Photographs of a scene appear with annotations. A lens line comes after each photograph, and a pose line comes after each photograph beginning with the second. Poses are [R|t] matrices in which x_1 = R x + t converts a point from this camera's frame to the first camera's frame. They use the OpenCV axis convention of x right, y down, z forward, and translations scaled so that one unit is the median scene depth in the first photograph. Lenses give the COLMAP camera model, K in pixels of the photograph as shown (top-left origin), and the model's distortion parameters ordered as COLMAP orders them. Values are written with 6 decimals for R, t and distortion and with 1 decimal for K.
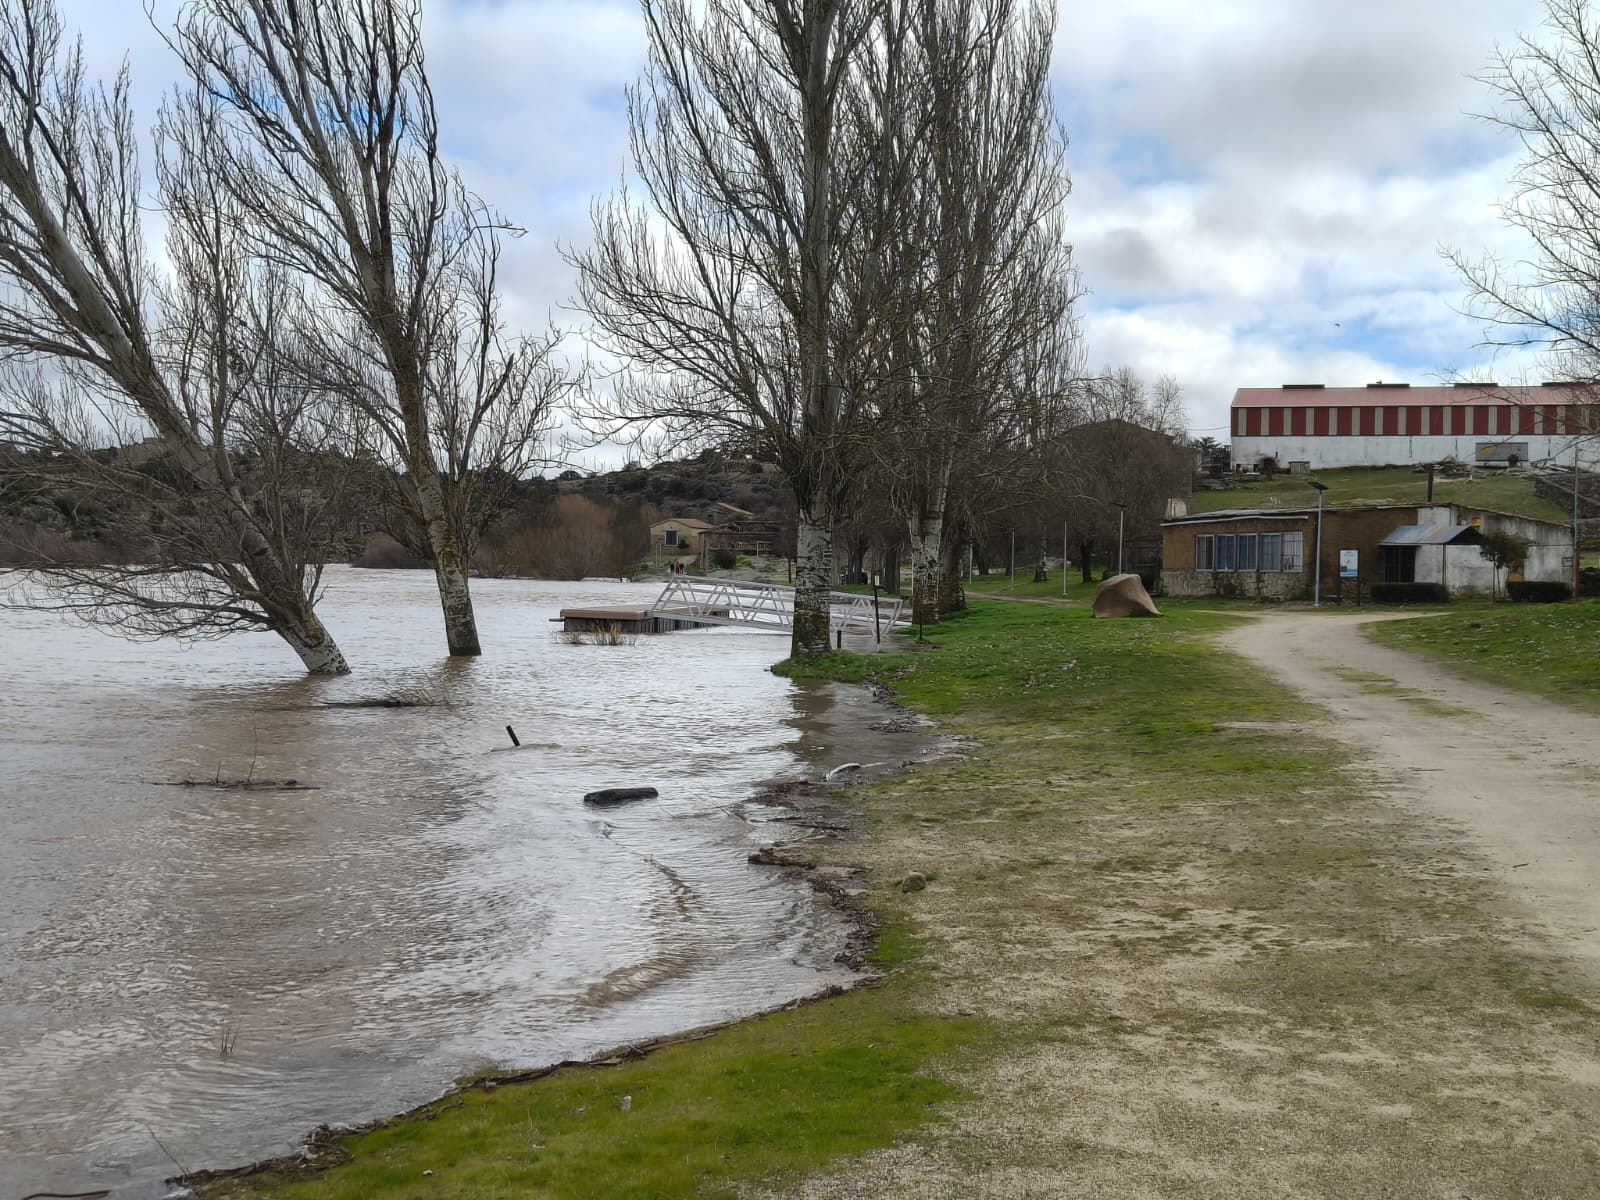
lens RADIAL K [[2391.3, 0, 805.2], [0, 2391.3, 609.7], [0, 0, 1]] dist [0.061027, 0.000000]
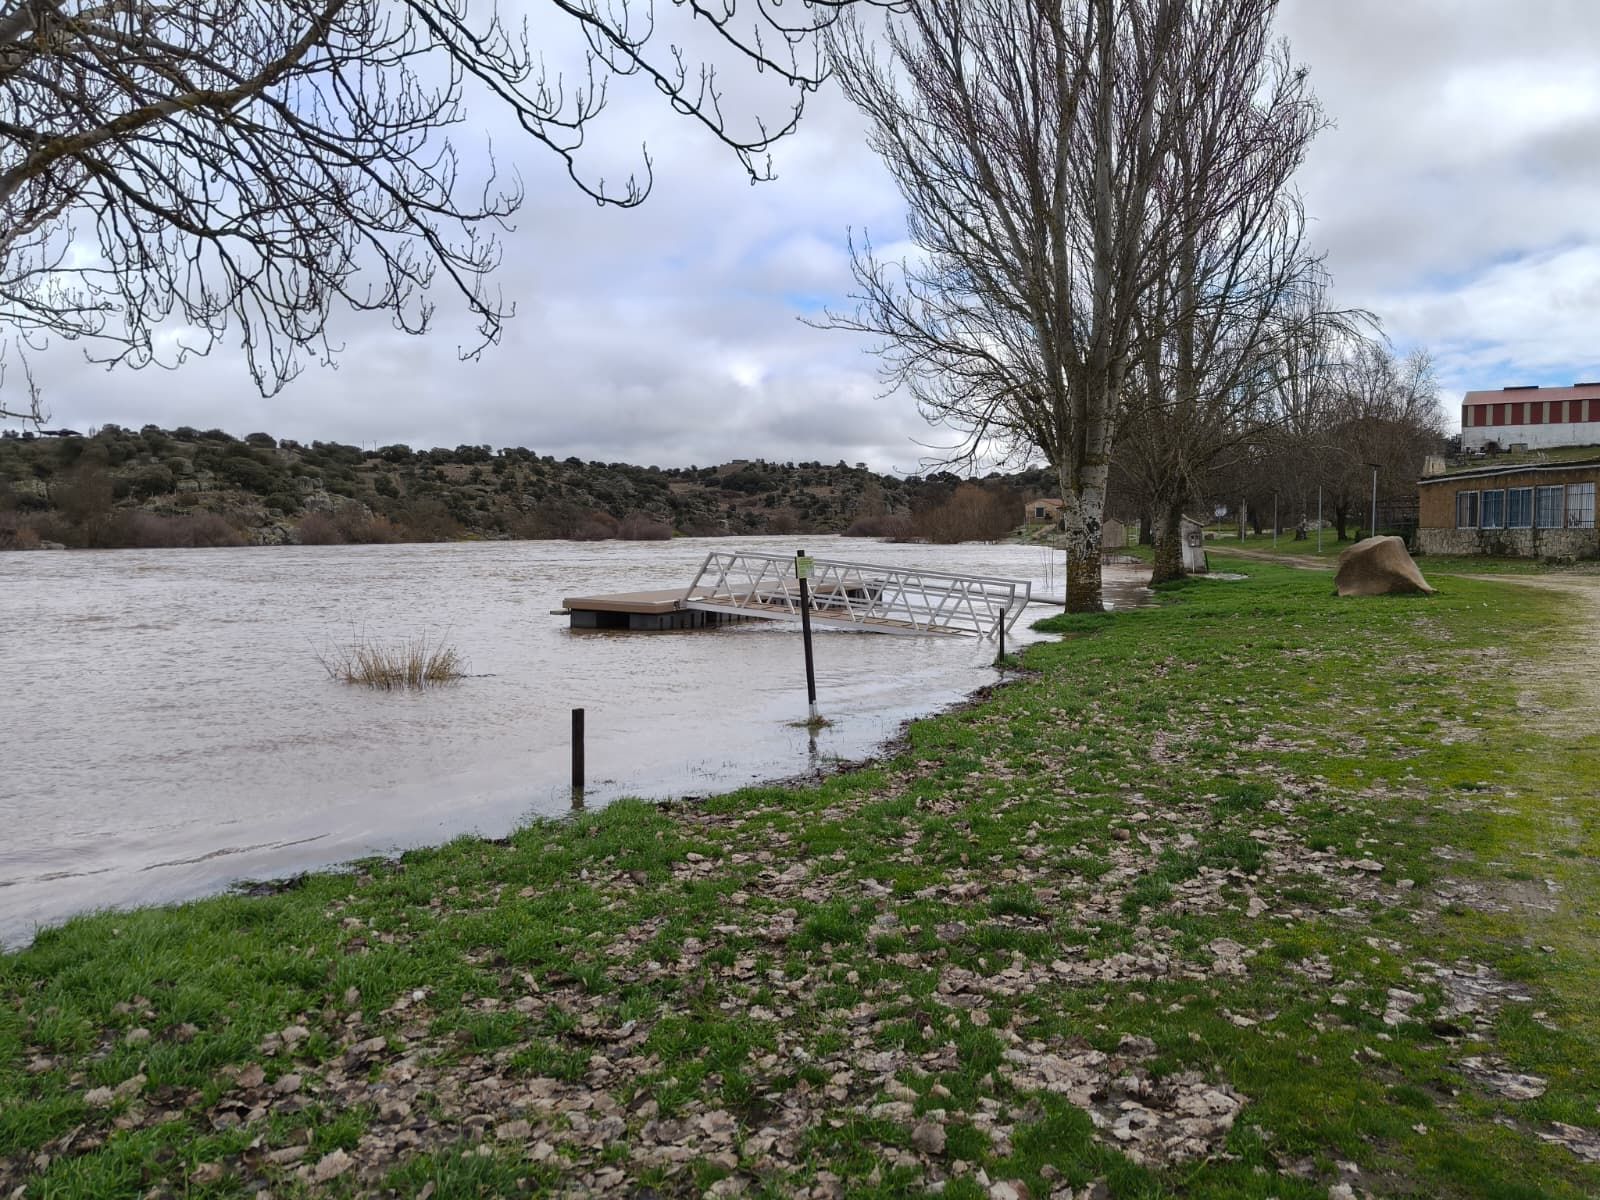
lens RADIAL K [[1381.0, 0, 800.0], [0, 1381.0, 611.7], [0, 0, 1]] dist [0.027639, -0.024679]
pose [[0.966277, -0.003571, -0.257481, 0.102078], [0.013523, 0.999228, 0.036890, -0.014273], [0.257151, -0.039127, 0.965579, 0.783449]]
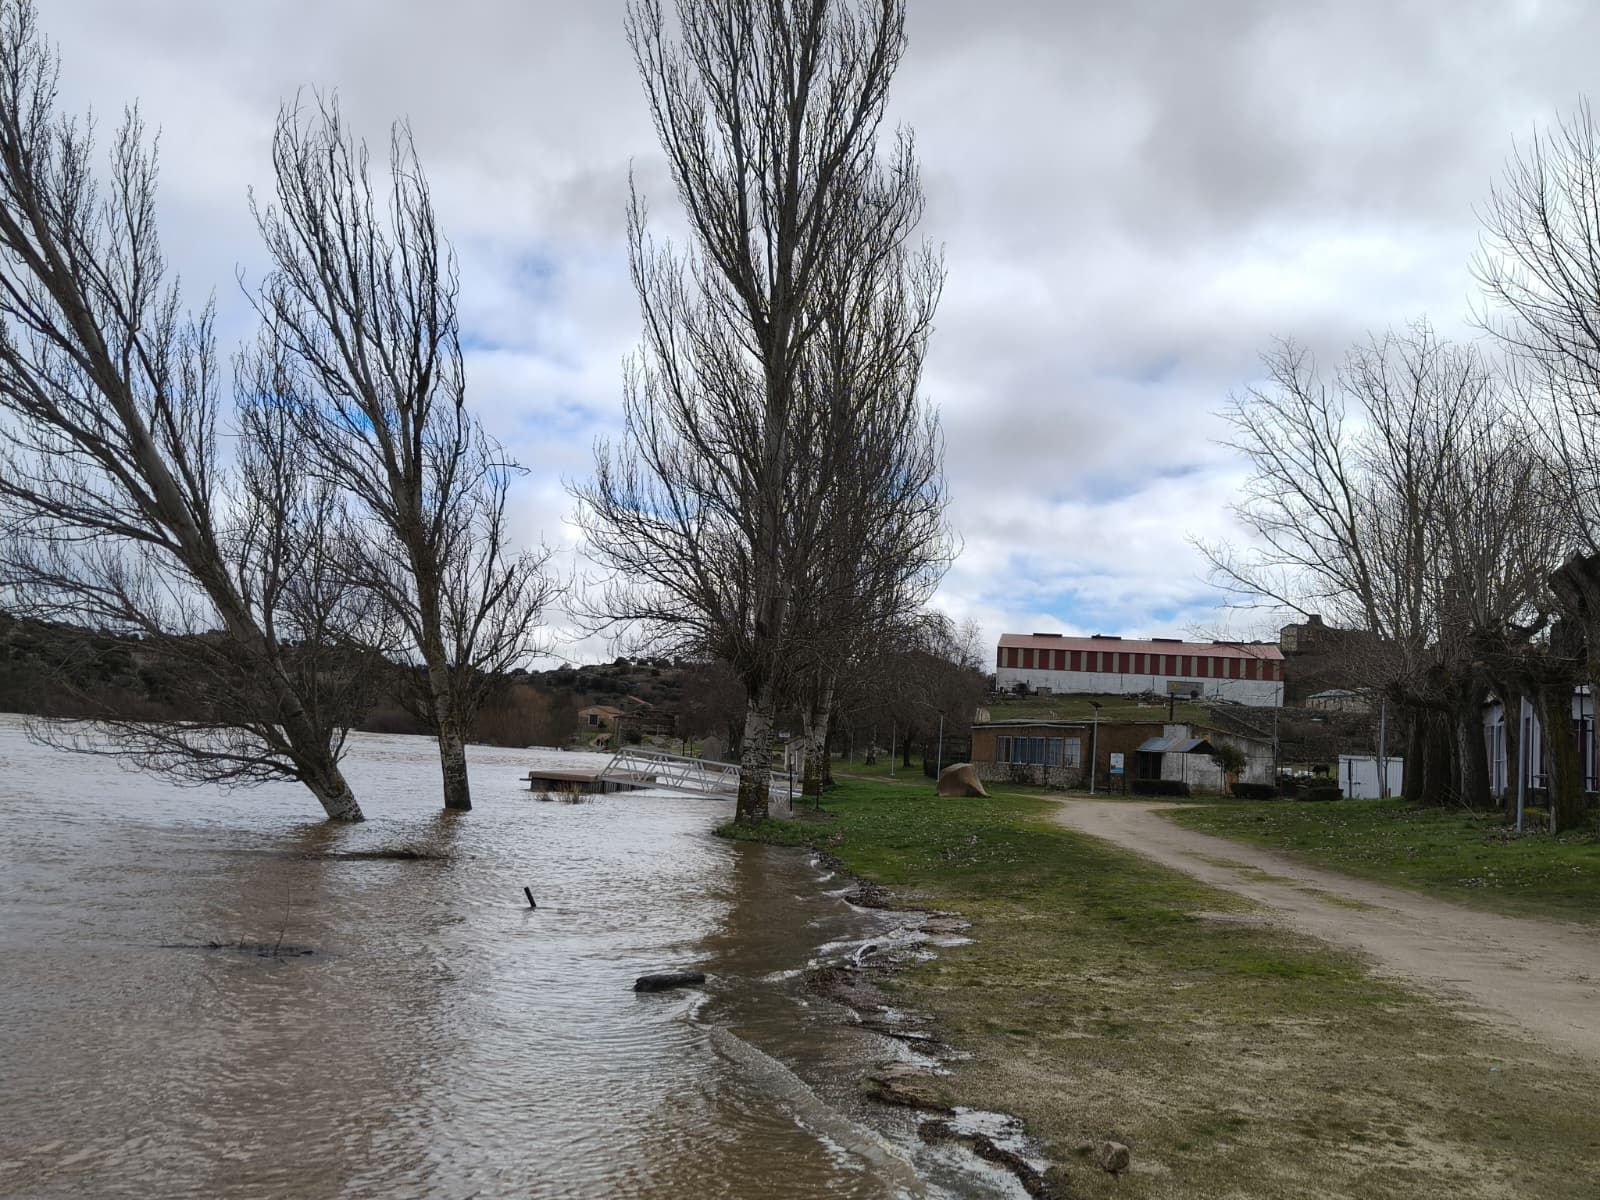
lens RADIAL K [[1677.3, 0, 805.9], [0, 1677.3, 594.9], [0, 0, 1]] dist [0.029007, 0.000000]
pose [[0.996077, 0.053777, 0.070278, -0.031032], [-0.045813, 0.992832, -0.110392, -0.001862], [-0.075711, 0.106739, 0.991400, 0.124436]]
